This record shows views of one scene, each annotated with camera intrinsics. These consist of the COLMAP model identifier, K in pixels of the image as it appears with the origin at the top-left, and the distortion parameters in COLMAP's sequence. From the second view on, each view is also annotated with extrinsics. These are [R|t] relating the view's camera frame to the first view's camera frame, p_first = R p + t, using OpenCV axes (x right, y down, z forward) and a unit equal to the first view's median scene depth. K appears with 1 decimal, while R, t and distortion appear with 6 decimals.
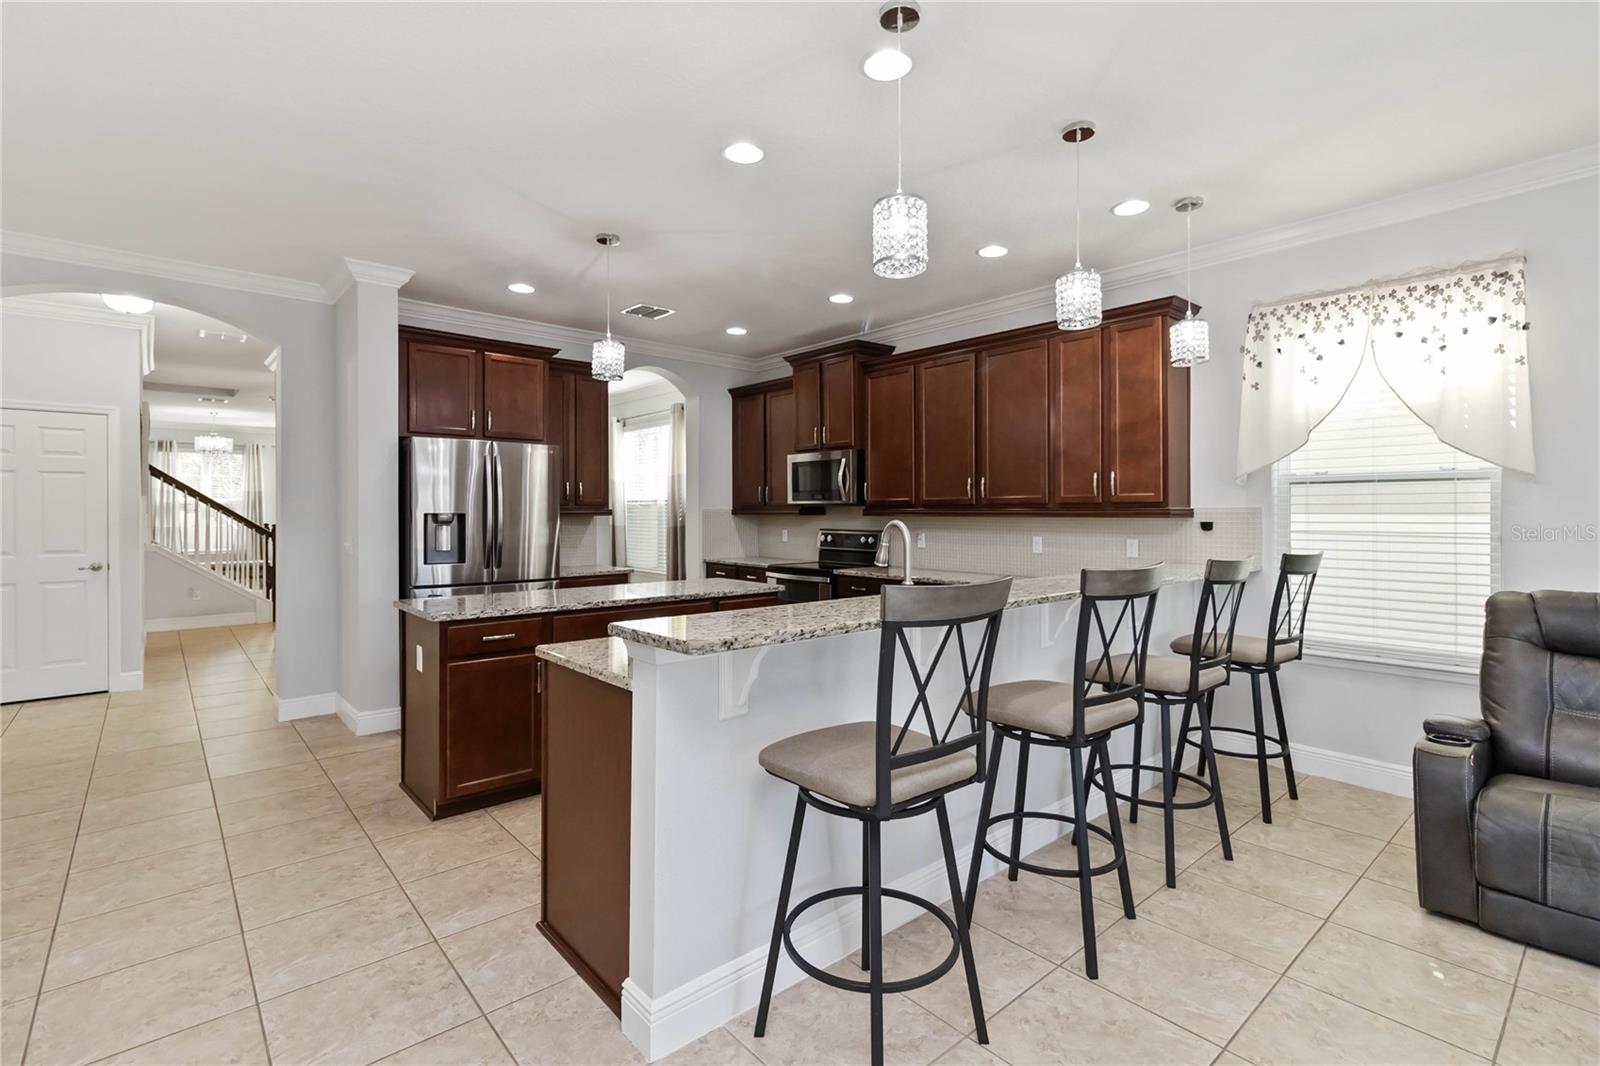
lens RADIAL K [[738.7, 0, 804.4], [0, 738.7, 518.3], [0, 0, 1]] dist [-0.000216, 0.000265]
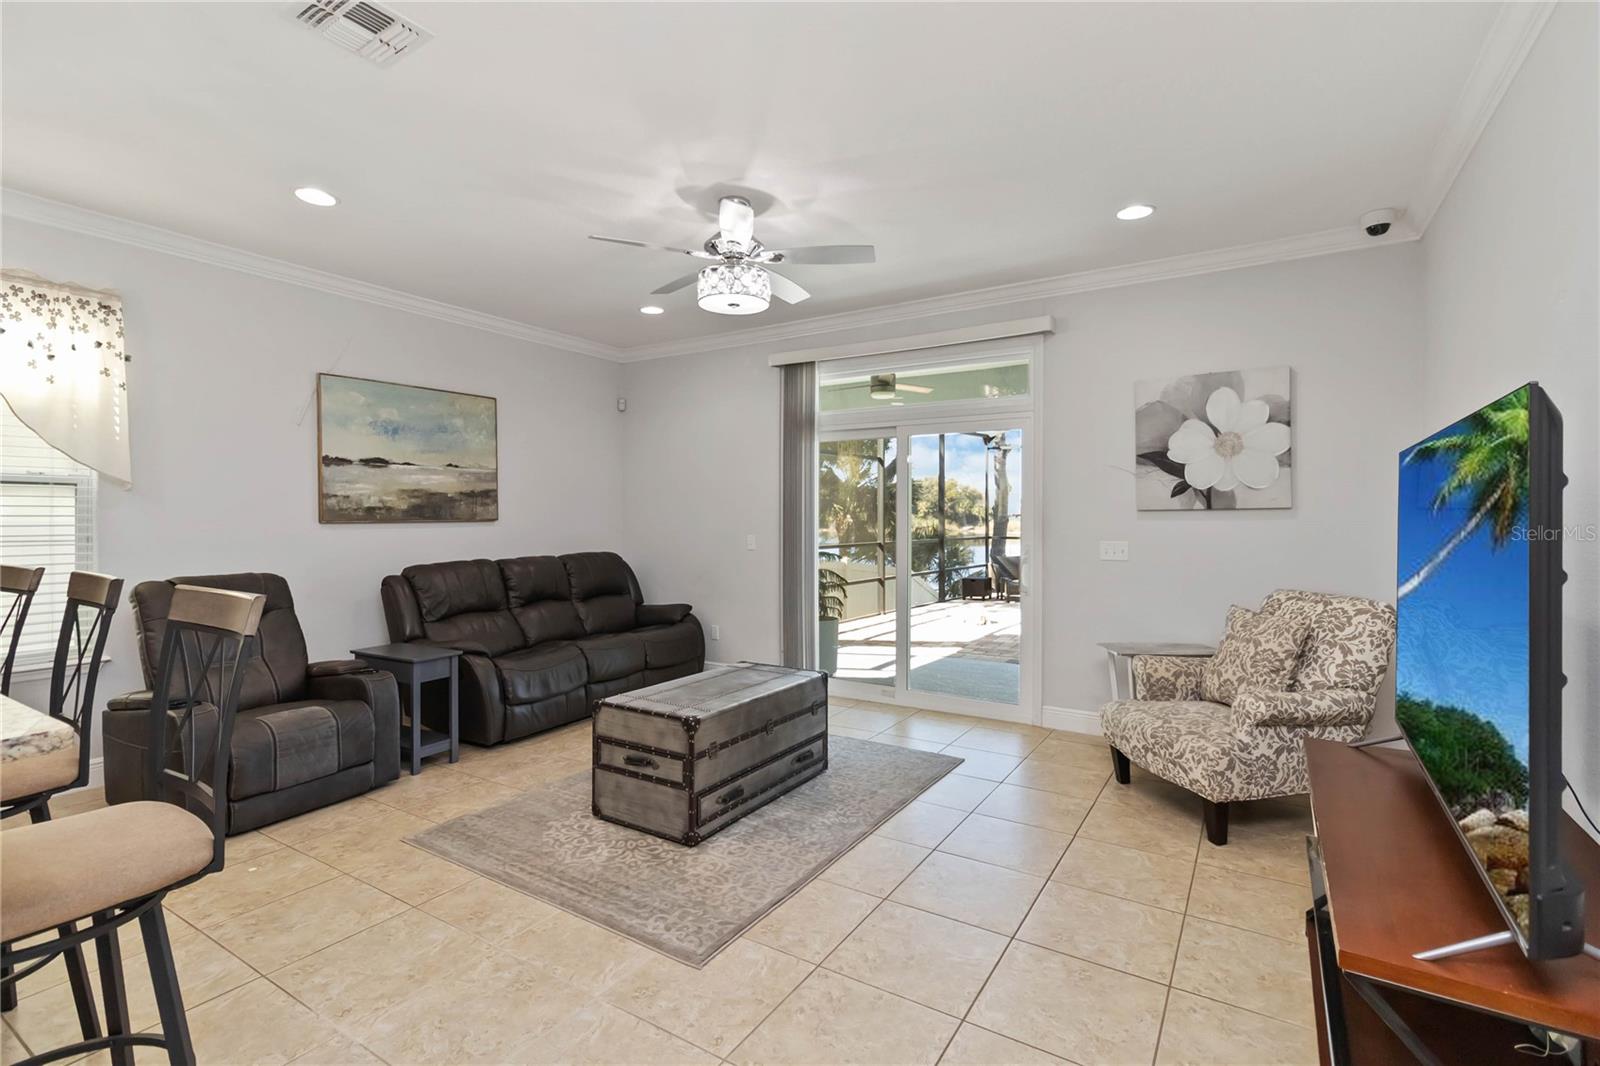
lens RADIAL K [[738.7, 0, 804.4], [0, 738.7, 518.3], [0, 0, 1]] dist [-0.000216, 0.000265]
pose [[-0.291764, 0.003950, 0.956482, -0.292683], [0.009596, 0.999953, -0.001202, 0.005024], [-0.956442, 0.008827, -0.291788, 0.194797]]
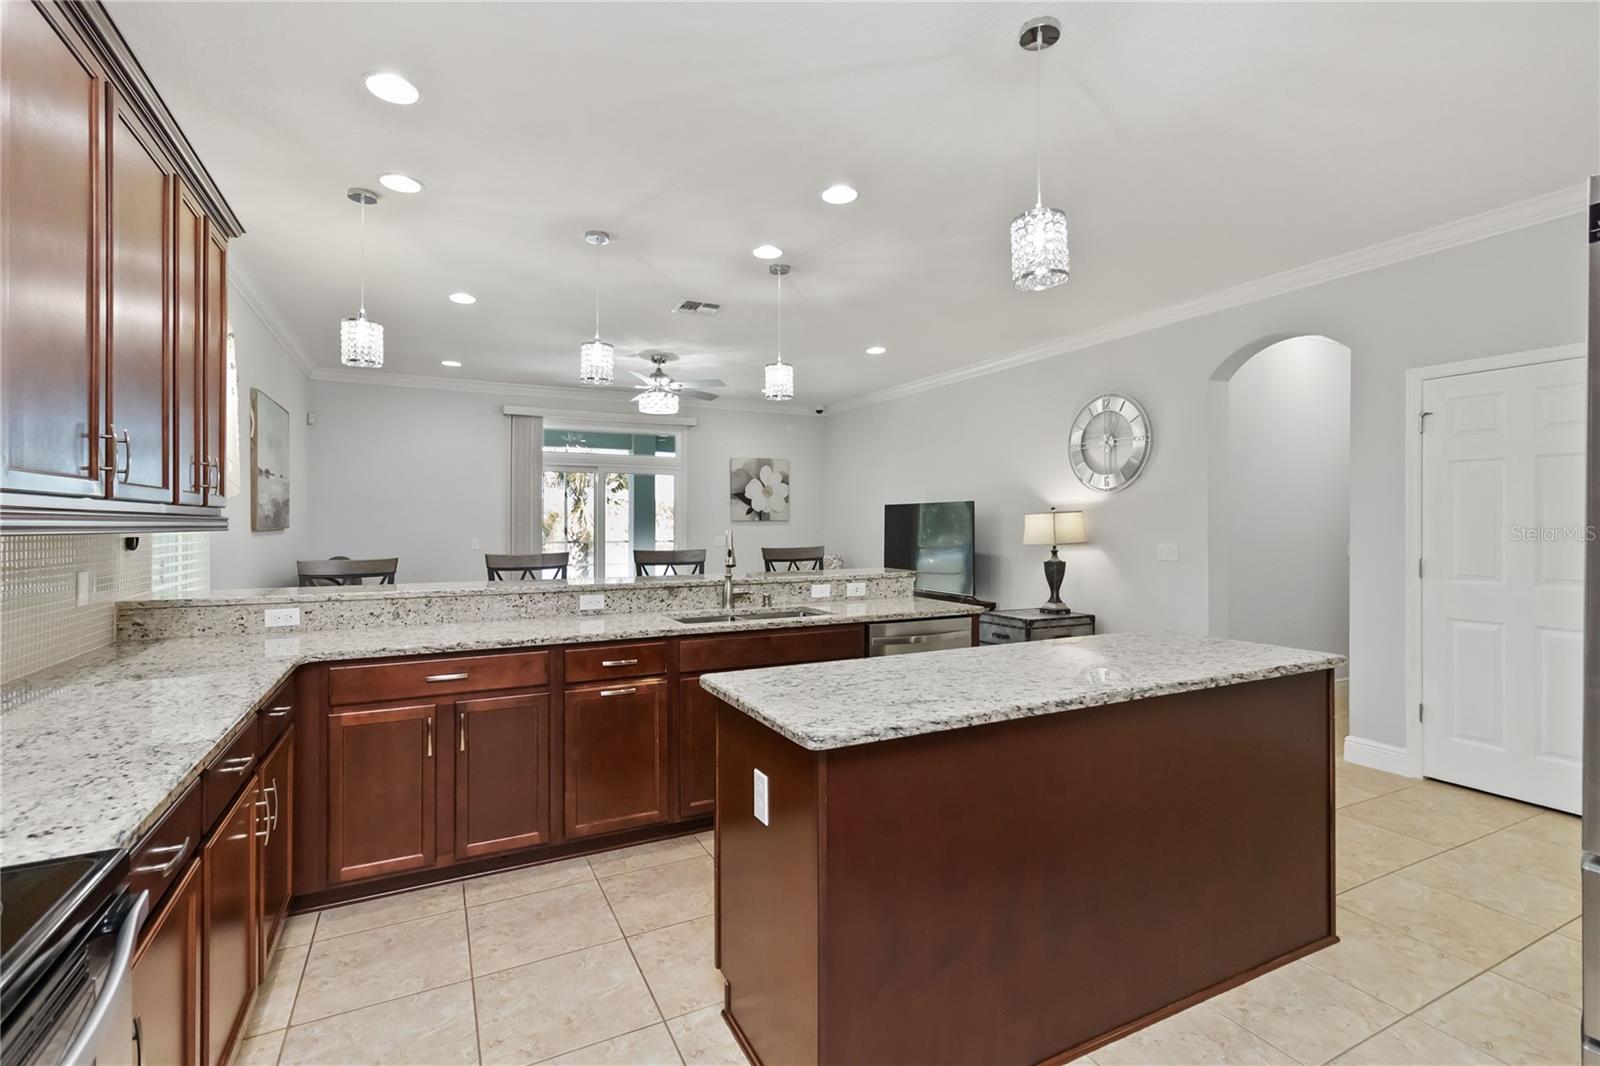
lens RADIAL K [[738.7, 0, 804.4], [0, 738.7, 518.3], [0, 0, 1]] dist [-0.000216, 0.000265]
pose [[-0.969808, 0.005249, 0.243813, -0.179205], [0.005550, 0.999984, 0.000547, -0.007561], [-0.243806, 0.001884, -0.969822, 1.250693]]
